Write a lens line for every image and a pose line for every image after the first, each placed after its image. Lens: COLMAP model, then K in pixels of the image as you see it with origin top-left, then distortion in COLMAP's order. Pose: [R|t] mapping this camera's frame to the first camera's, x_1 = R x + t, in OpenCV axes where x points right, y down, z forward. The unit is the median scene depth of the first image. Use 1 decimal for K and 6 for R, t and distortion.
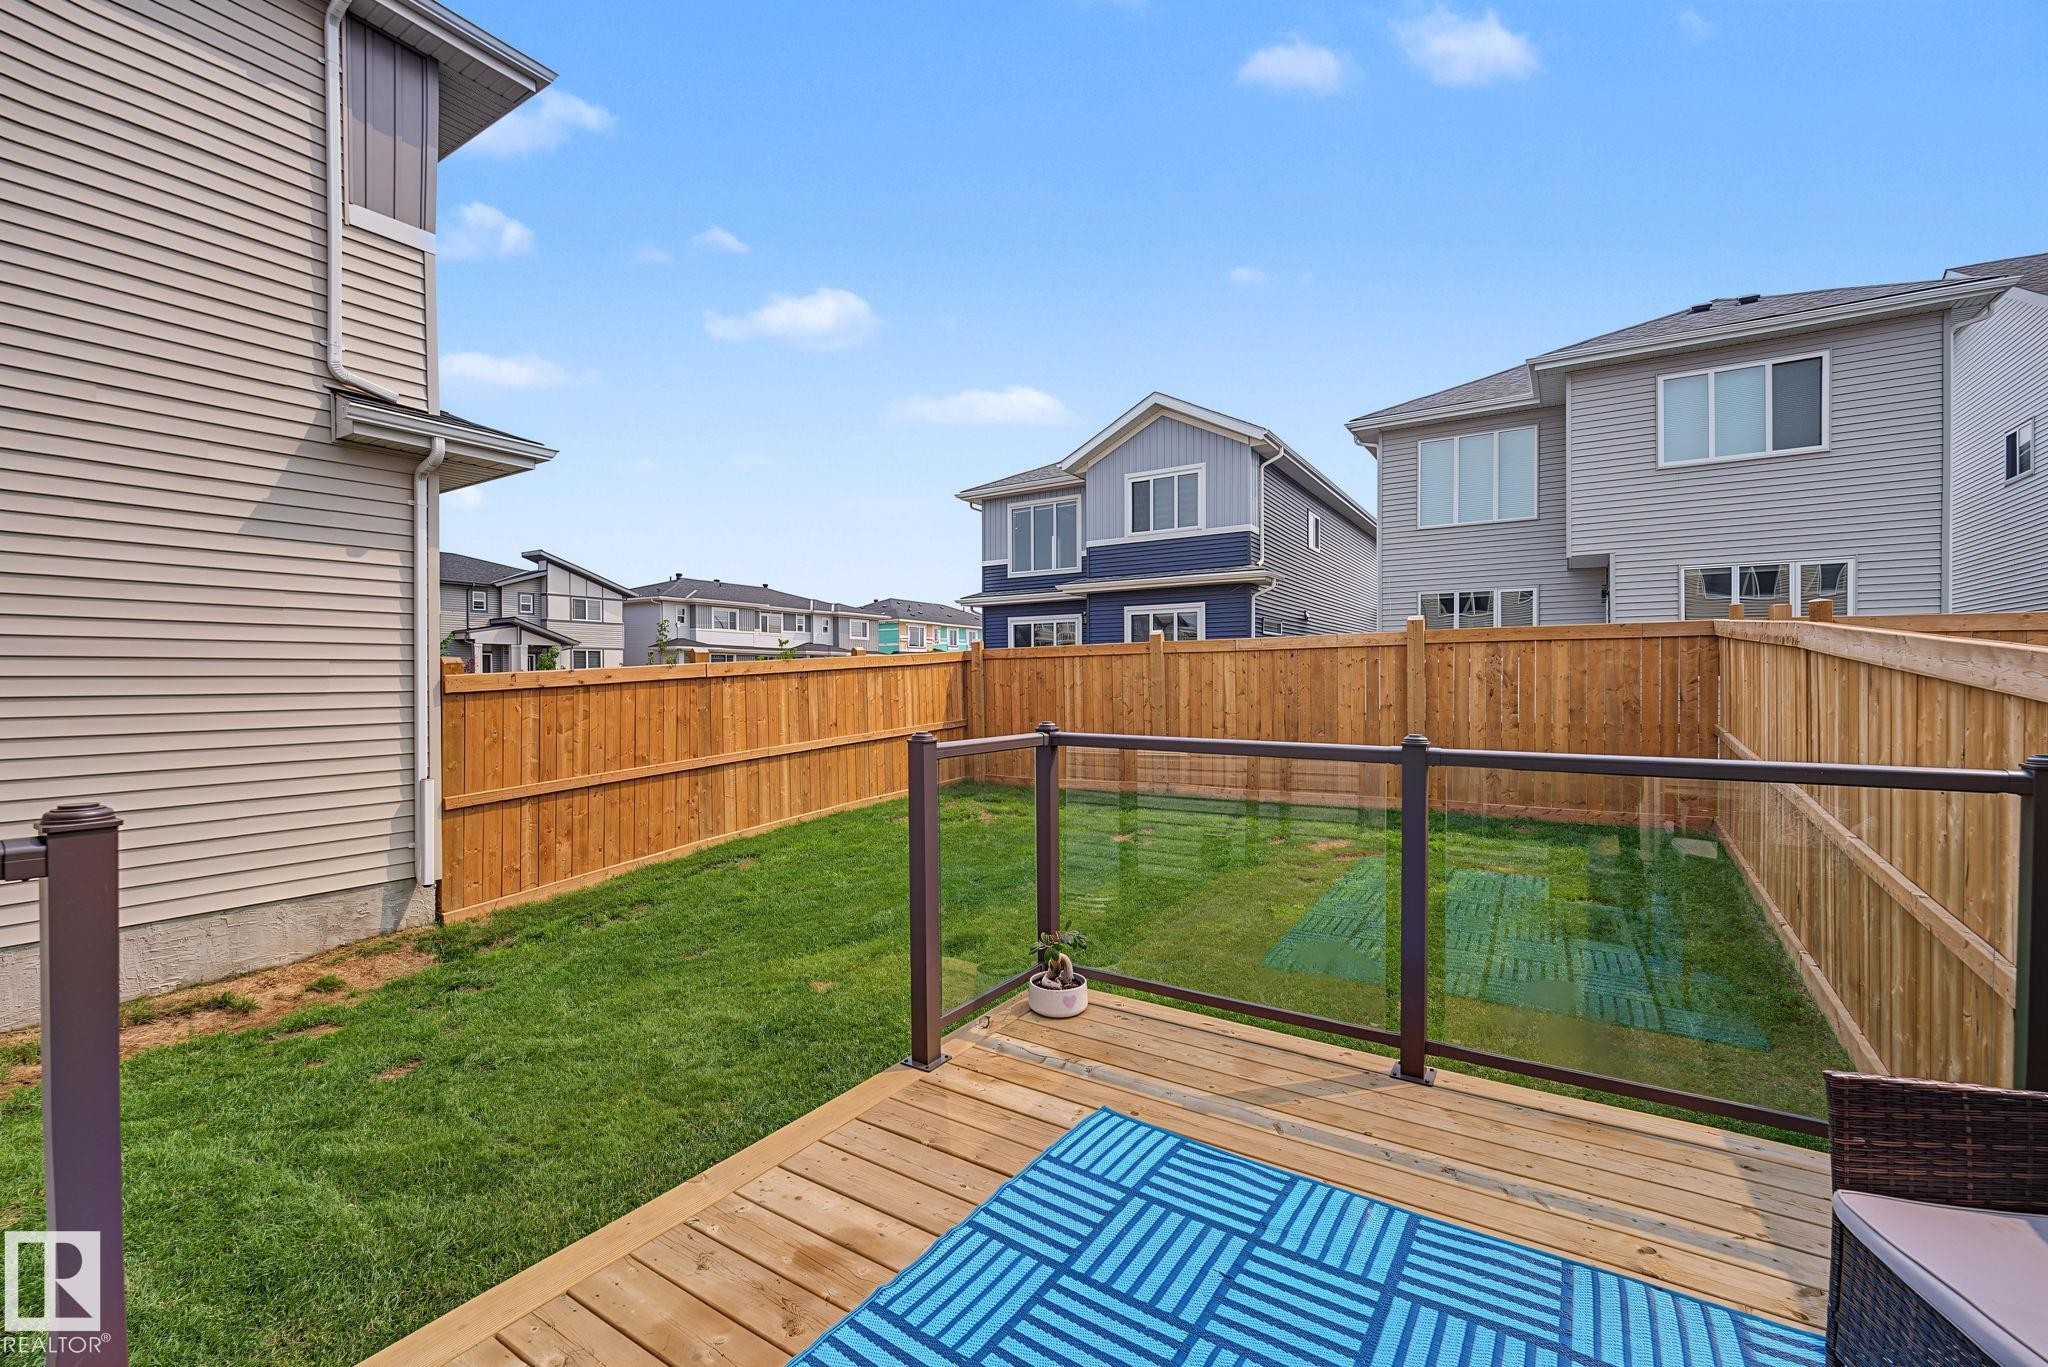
lens RADIAL K [[845.6, 0, 1021.9], [0, 845.6, 697.6], [0, 0, 1]] dist [-0.002389, -0.000409]
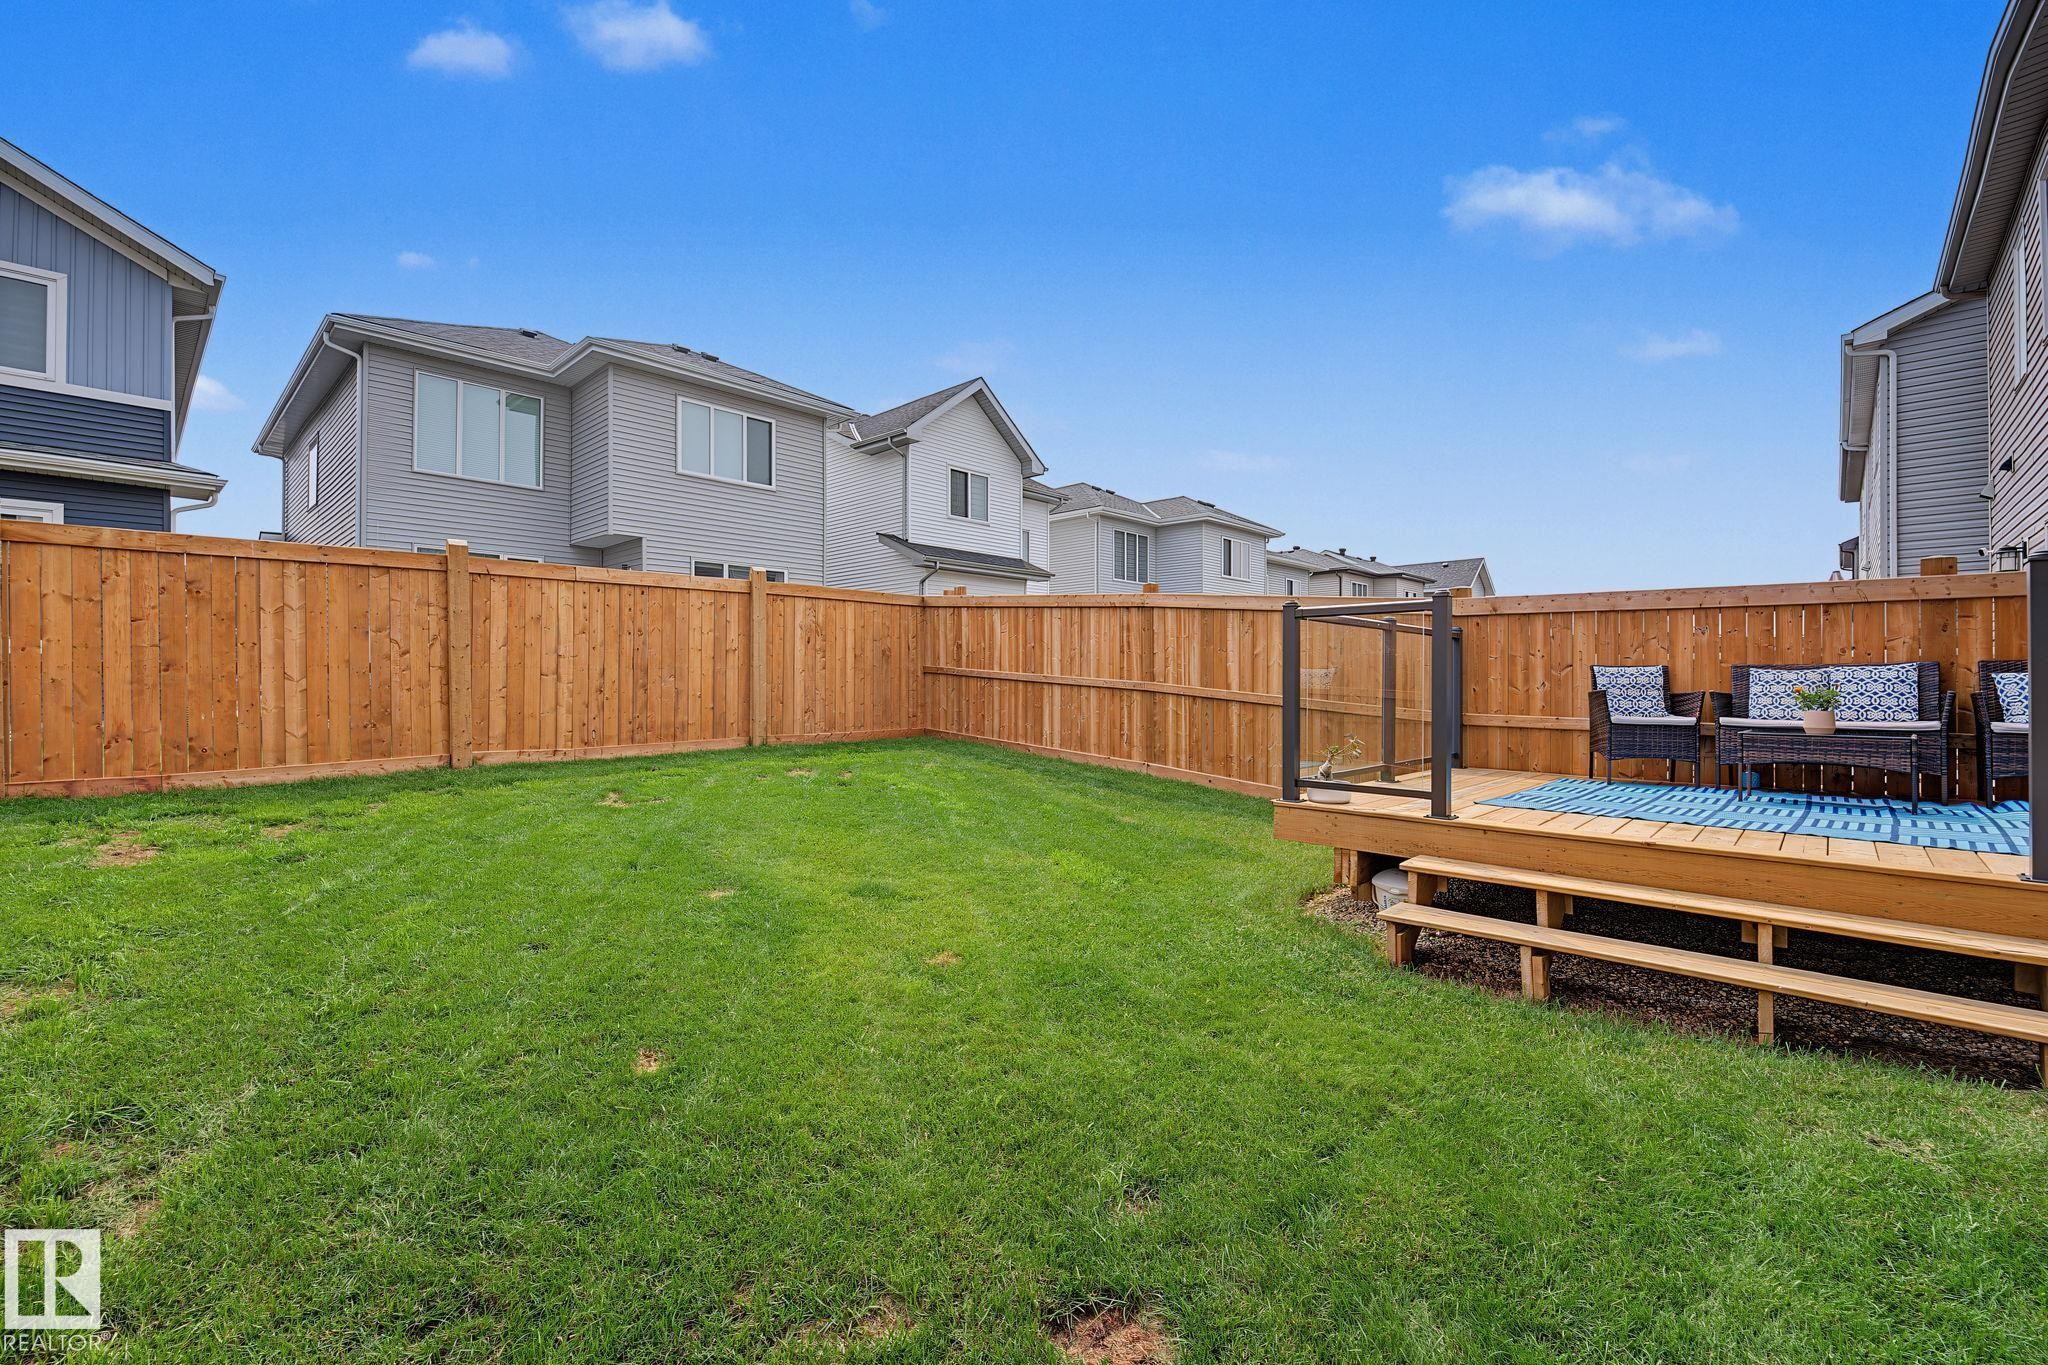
lens RADIAL K [[863.8, 0, 1020.3], [0, 863.8, 695.9], [0, 0, 1]] dist [0.014237, -0.010810]
pose [[0.185946, -0.012187, 0.982484, -0.417809], [0.018855, 0.999783, 0.008833, 0.048370], [-0.982379, 0.016882, 0.186136, 0.346862]]
